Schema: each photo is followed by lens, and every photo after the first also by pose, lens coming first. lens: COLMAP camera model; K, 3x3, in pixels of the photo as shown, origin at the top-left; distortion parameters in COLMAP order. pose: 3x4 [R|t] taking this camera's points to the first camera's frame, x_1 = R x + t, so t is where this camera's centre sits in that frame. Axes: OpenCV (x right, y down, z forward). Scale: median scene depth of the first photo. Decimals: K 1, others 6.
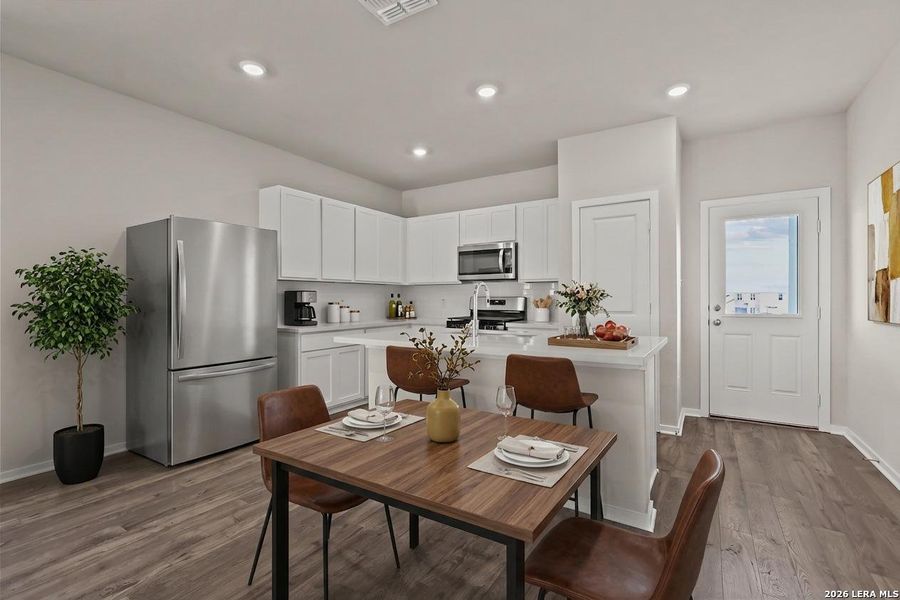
lens RADIAL K [[420.4, 0, 450.0], [0, 420.4, 300.0], [0, 0, 1]] dist [0.001027, 0.000447]
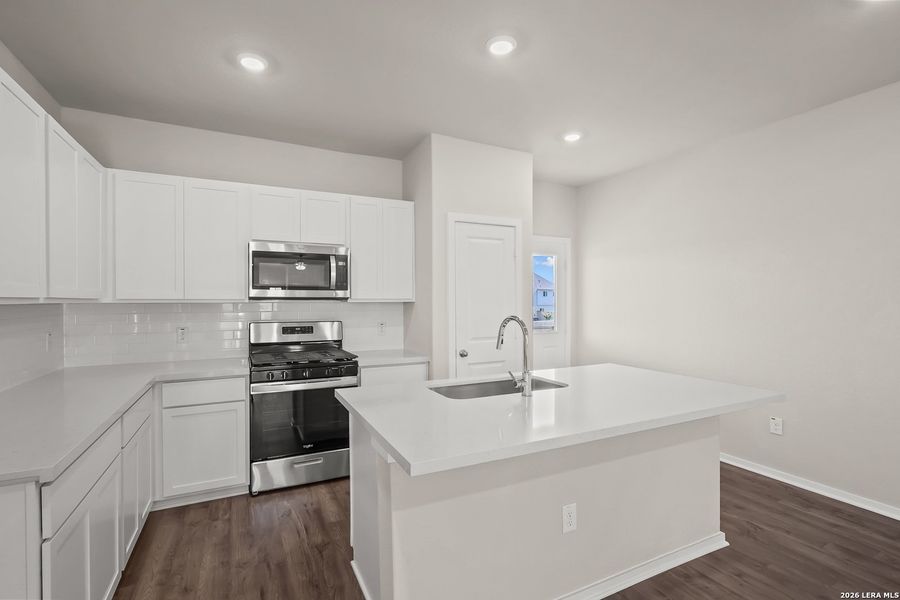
lens RADIAL K [[420.4, 0, 450.0], [0, 420.4, 300.0], [0, 0, 1]] dist [0.001027, 0.000447]
pose [[0.507820, 0.001957, 0.861461, -0.388306], [0.003017, 0.999987, -0.004050, -0.043936], [-0.861458, 0.004656, 0.507807, 0.483820]]
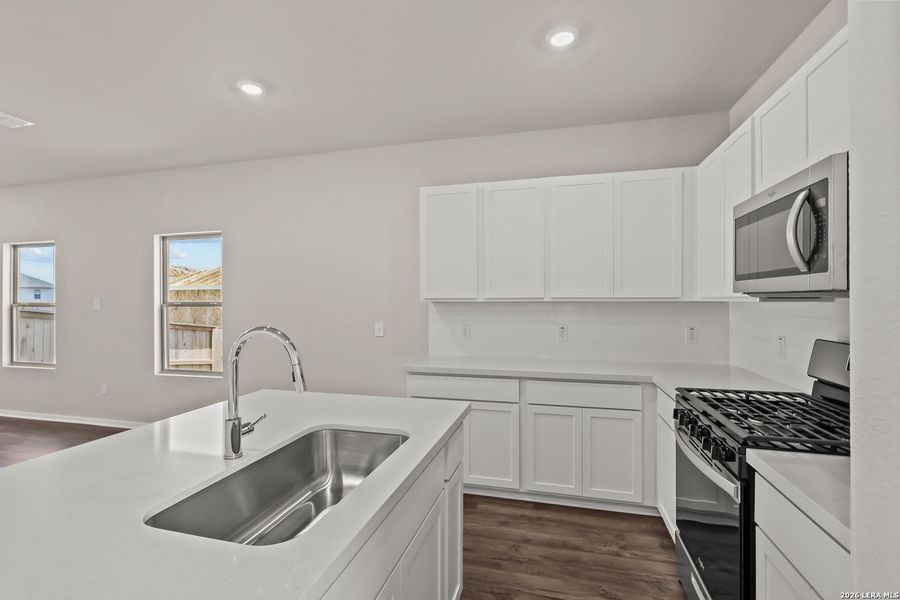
lens RADIAL K [[420.4, 0, 450.0], [0, 420.4, 300.0], [0, 0, 1]] dist [0.001027, 0.000447]
pose [[0.300144, 0.000725, -0.953894, 0.337408], [-0.001290, 0.999999, 0.000354, -0.044999], [0.953893, 0.001125, 0.300144, 0.694717]]
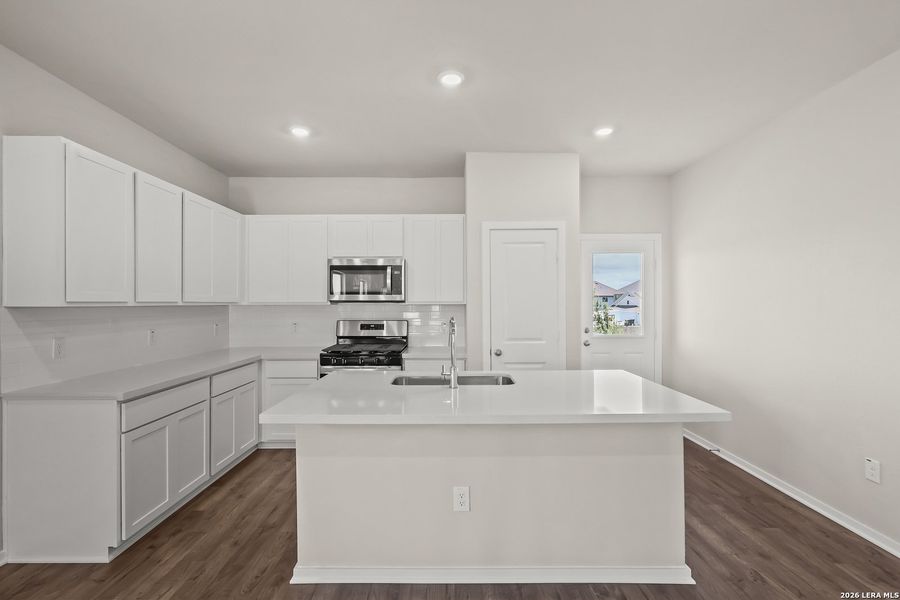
lens RADIAL K [[420.4, 0, 450.0], [0, 420.4, 300.0], [0, 0, 1]] dist [0.001027, 0.000447]
pose [[0.839170, 0.003057, 0.543861, -0.239613], [0.002689, 0.999949, -0.009770, -0.044093], [-0.543863, 0.009661, 0.839118, 0.222198]]
